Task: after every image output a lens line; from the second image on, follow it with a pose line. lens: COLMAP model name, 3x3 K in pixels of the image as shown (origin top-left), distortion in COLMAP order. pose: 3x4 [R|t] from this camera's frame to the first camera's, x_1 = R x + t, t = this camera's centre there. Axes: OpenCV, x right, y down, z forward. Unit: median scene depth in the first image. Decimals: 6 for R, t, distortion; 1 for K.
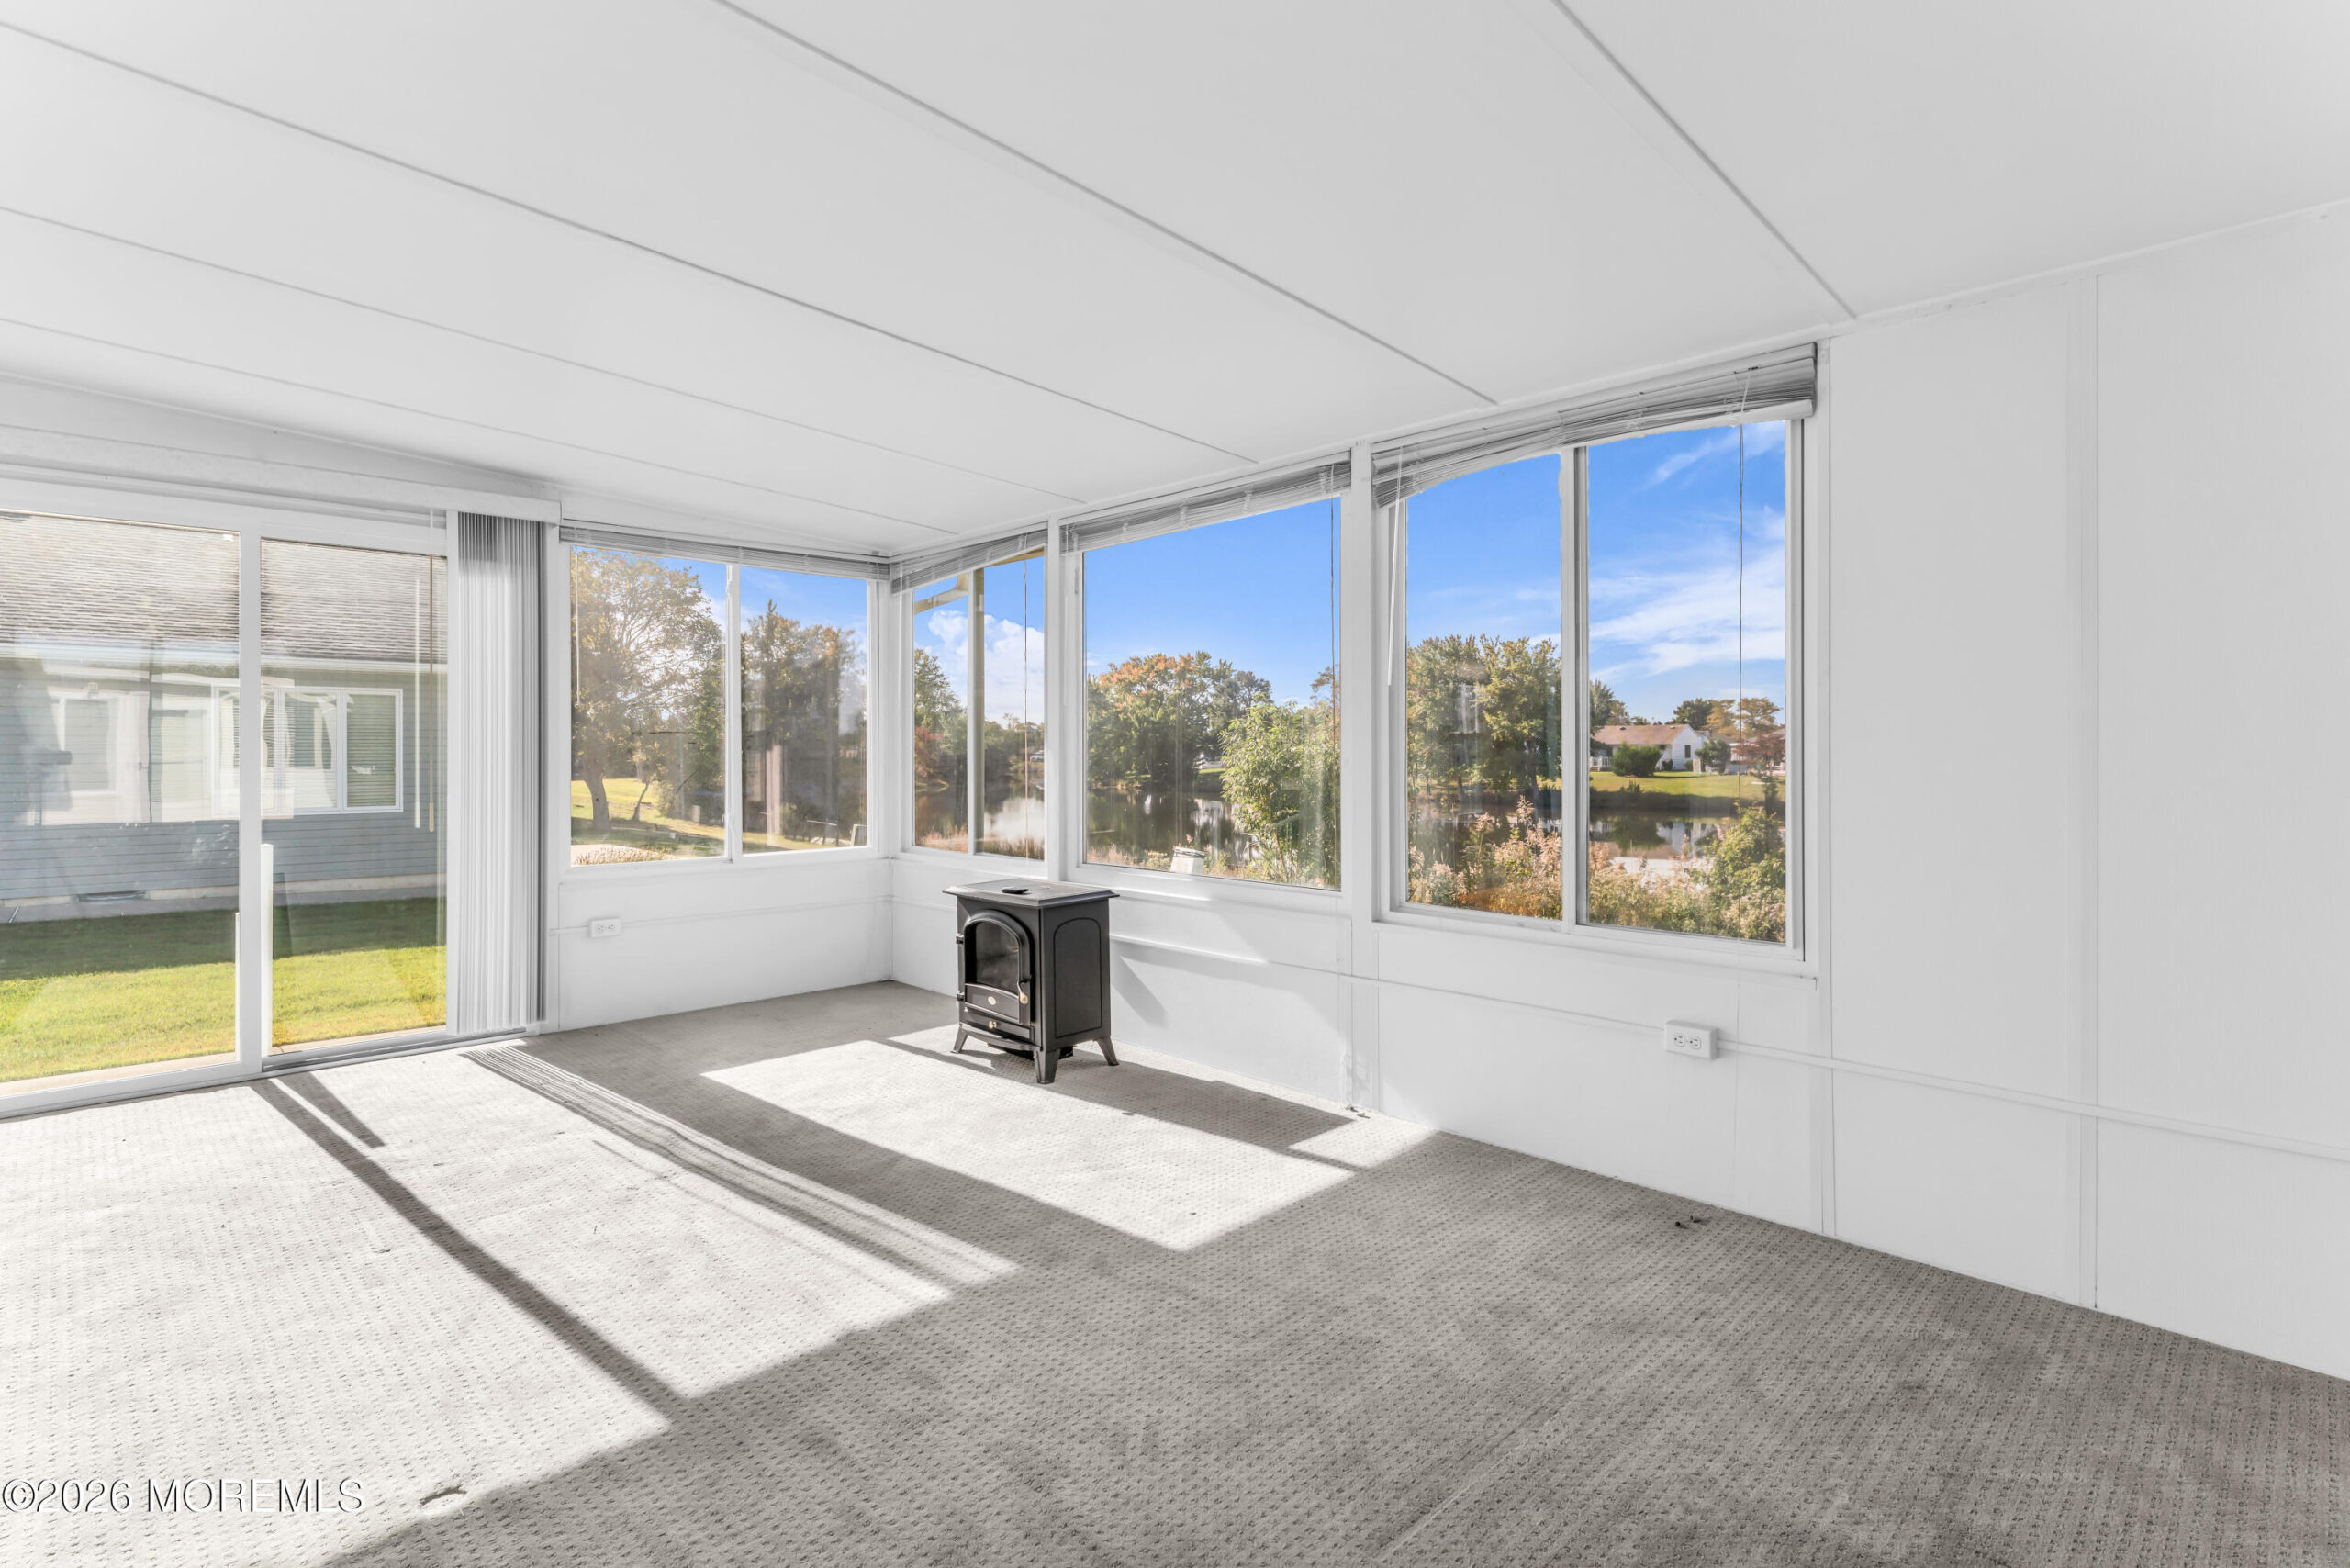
lens RADIAL K [[1171.5, 0, 1152.3], [0, 1171.5, 761.9], [0, 0, 1]] dist [-0.001151, -0.001372]
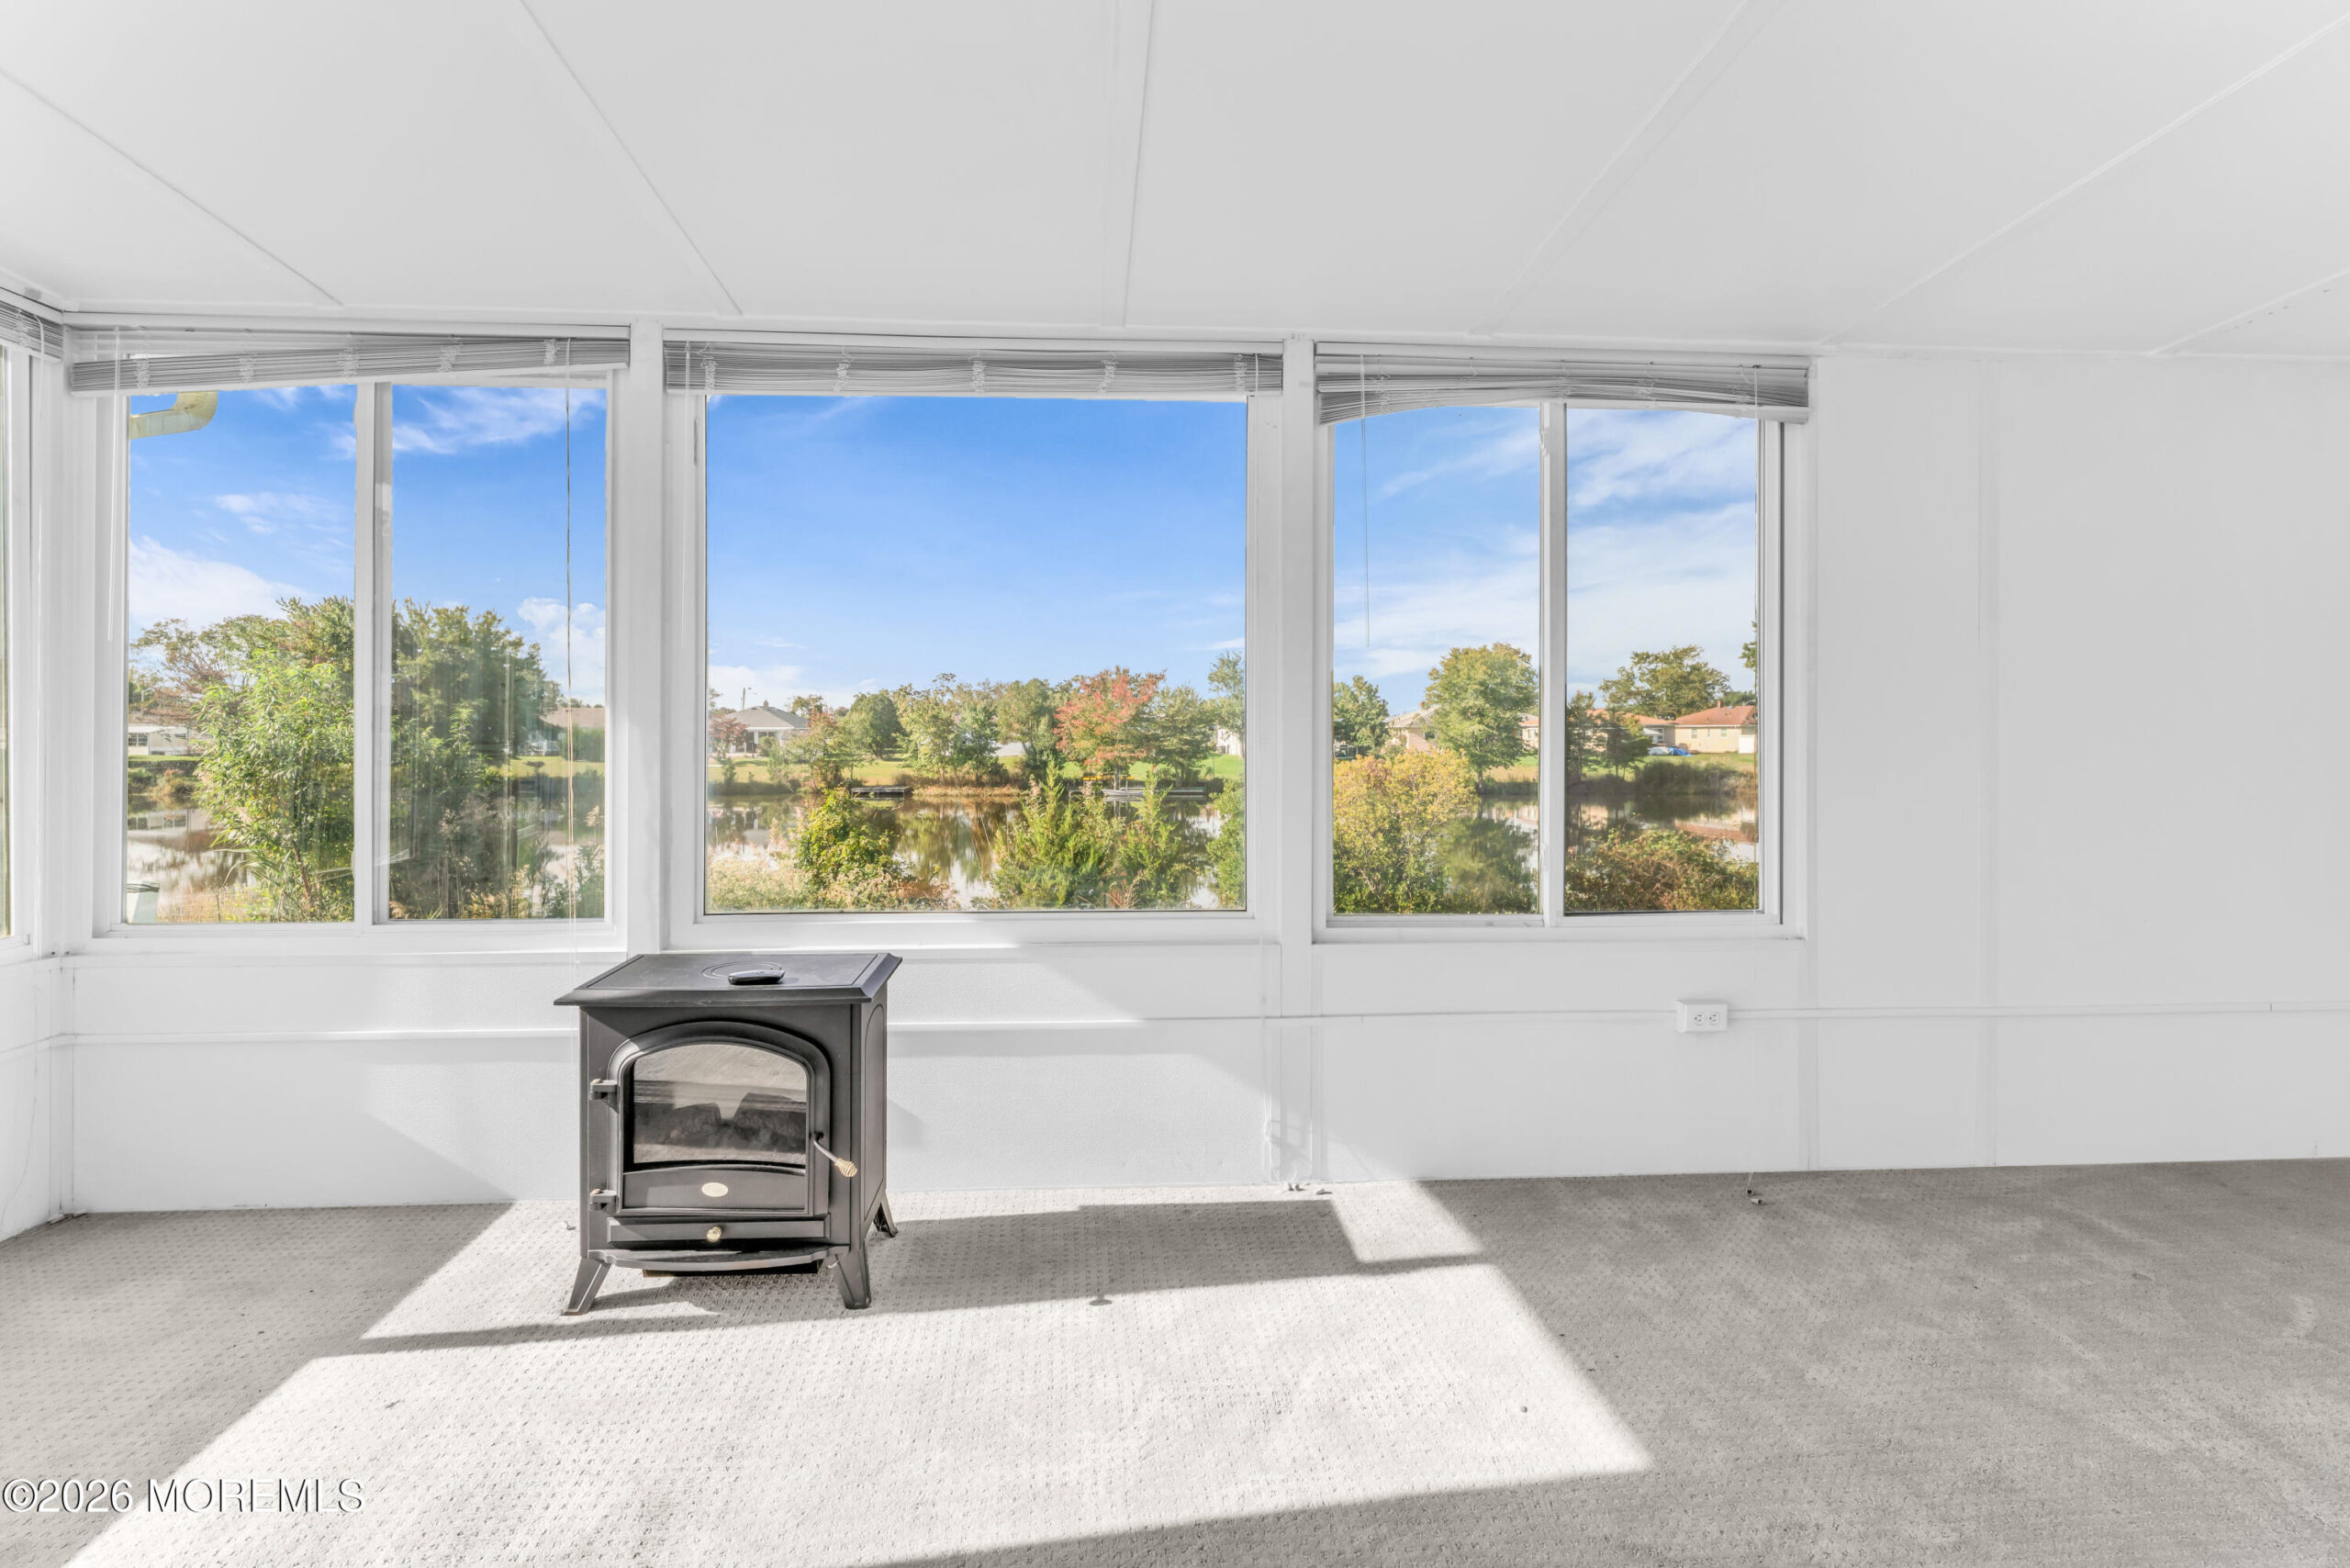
lens RADIAL K [[1171.5, 0, 1120.0], [0, 1171.5, 744.1], [0, 0, 1]] dist [-0.001151, -0.001372]
pose [[0.630442, -0.003714, 0.776228, -0.490103], [0.005126, 0.999987, 0.000621, 0.000091], [-0.776220, 0.003588, 0.630452, 0.577019]]
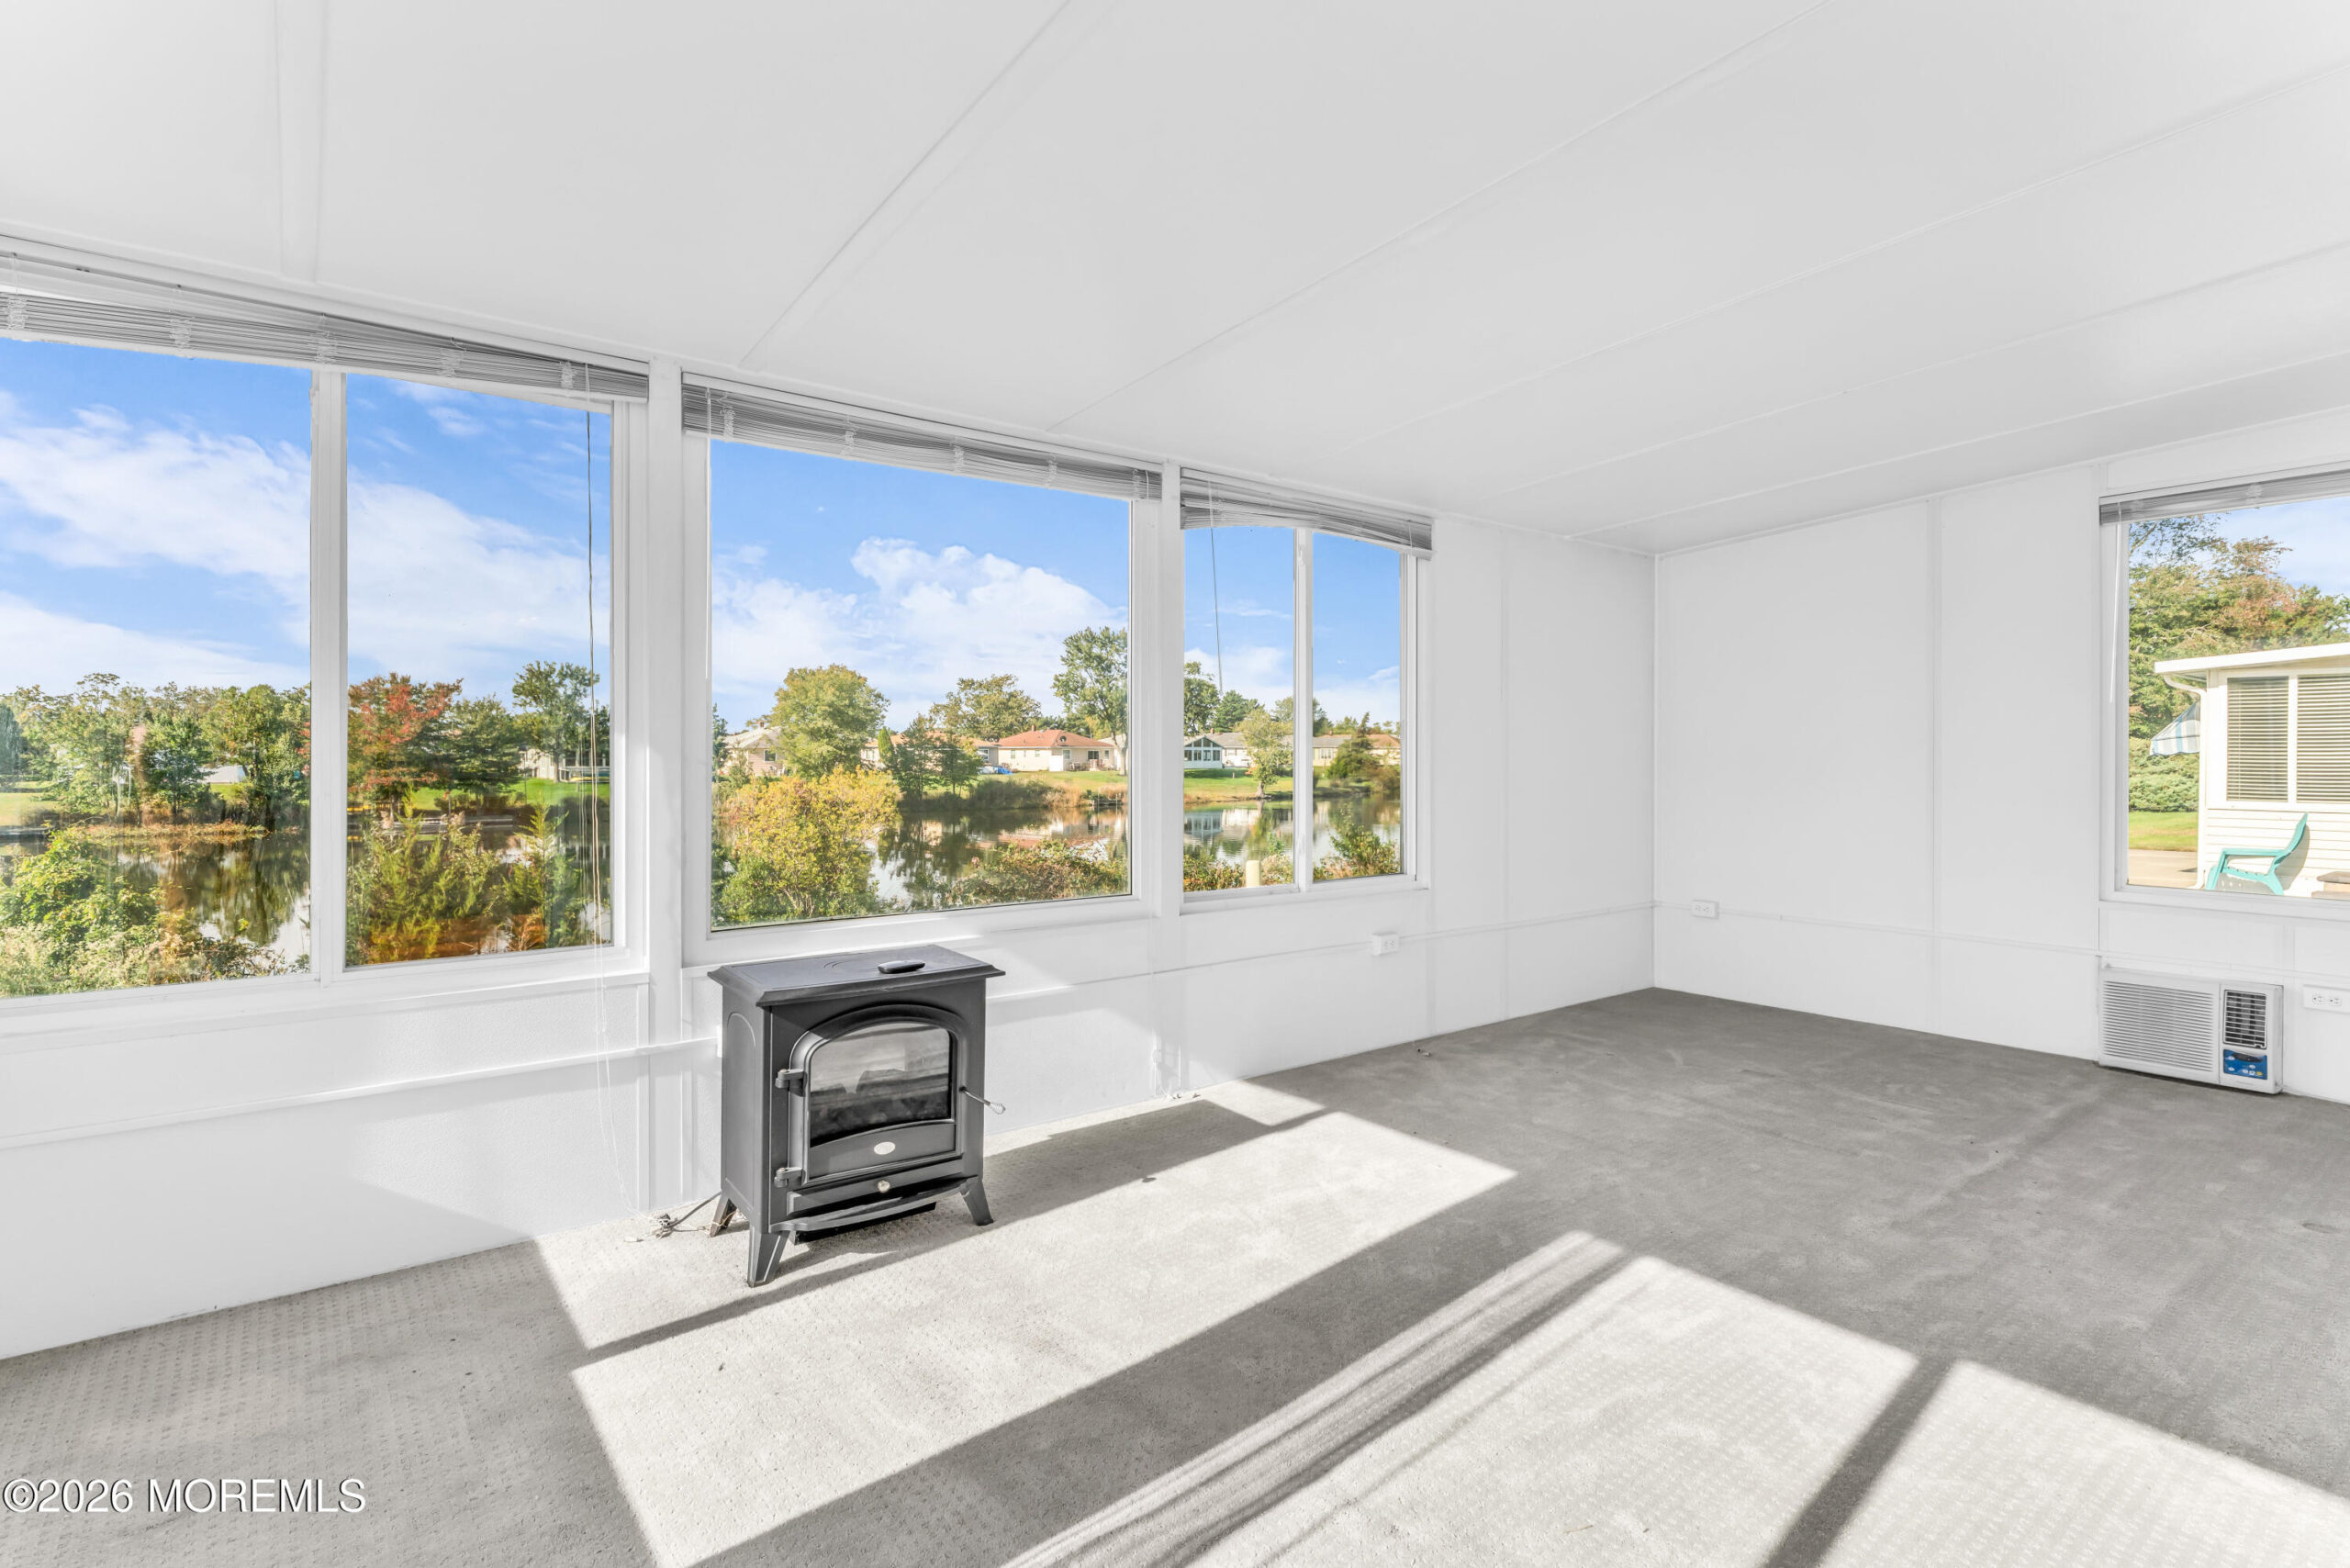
lens RADIAL K [[1171.5, 0, 1176.0], [0, 1171.5, 774.9], [0, 0, 1]] dist [-0.001151, -0.001372]
pose [[0.080616, -0.014220, 0.996644, -0.839433], [0.008650, 0.999871, 0.013566, -0.005620], [-0.996708, 0.007527, 0.080729, 0.880704]]
